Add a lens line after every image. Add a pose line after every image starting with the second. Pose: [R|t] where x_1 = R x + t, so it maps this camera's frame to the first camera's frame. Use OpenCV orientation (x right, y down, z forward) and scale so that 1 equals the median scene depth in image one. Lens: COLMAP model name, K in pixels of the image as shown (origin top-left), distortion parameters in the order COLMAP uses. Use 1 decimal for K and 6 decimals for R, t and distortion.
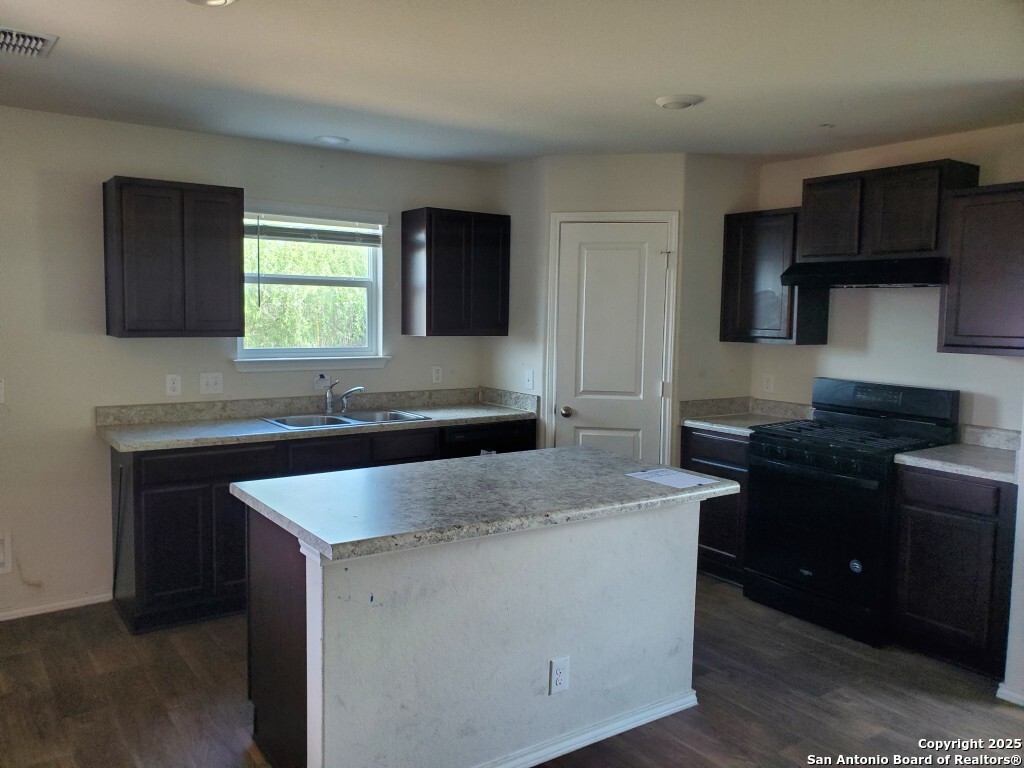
lens RADIAL K [[793.9, 0, 512.0], [0, 793.9, 384.0], [0, 0, 1]] dist [-0.003321, -0.003646]
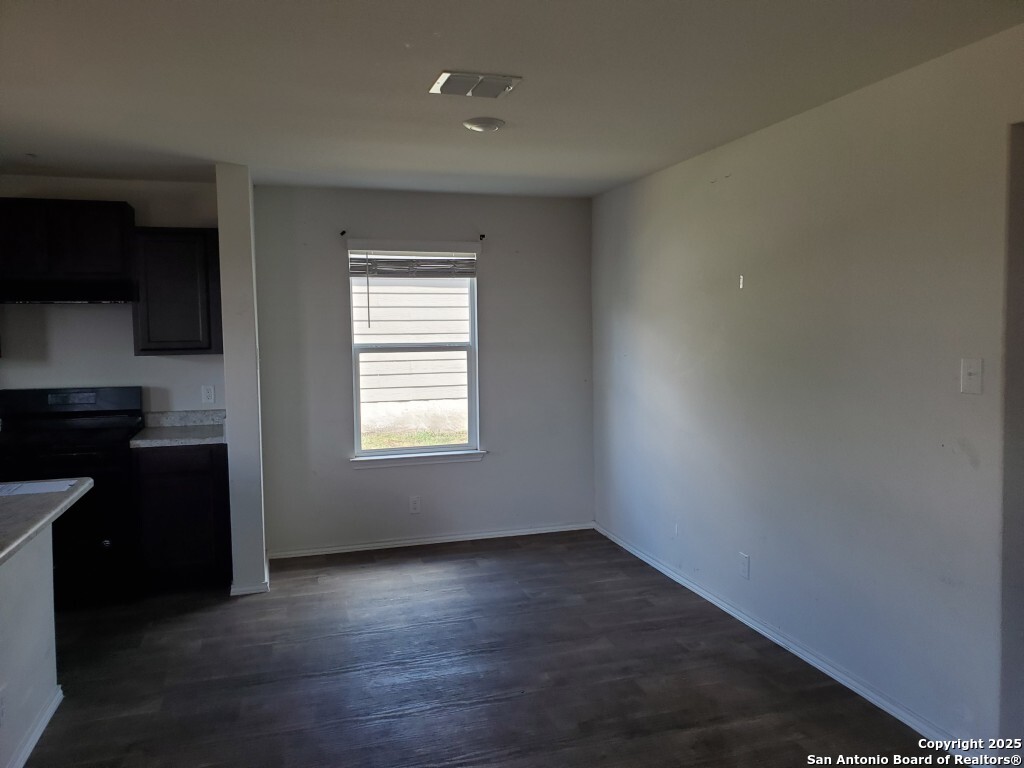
lens RADIAL K [[793.9, 0, 512.0], [0, 793.9, 384.0], [0, 0, 1]] dist [-0.003321, -0.003646]
pose [[0.274621, -0.088926, 0.957432, -0.511853], [0.113998, 0.991703, 0.059411, -0.003046], [-0.954771, 0.092830, 0.282480, 0.084837]]
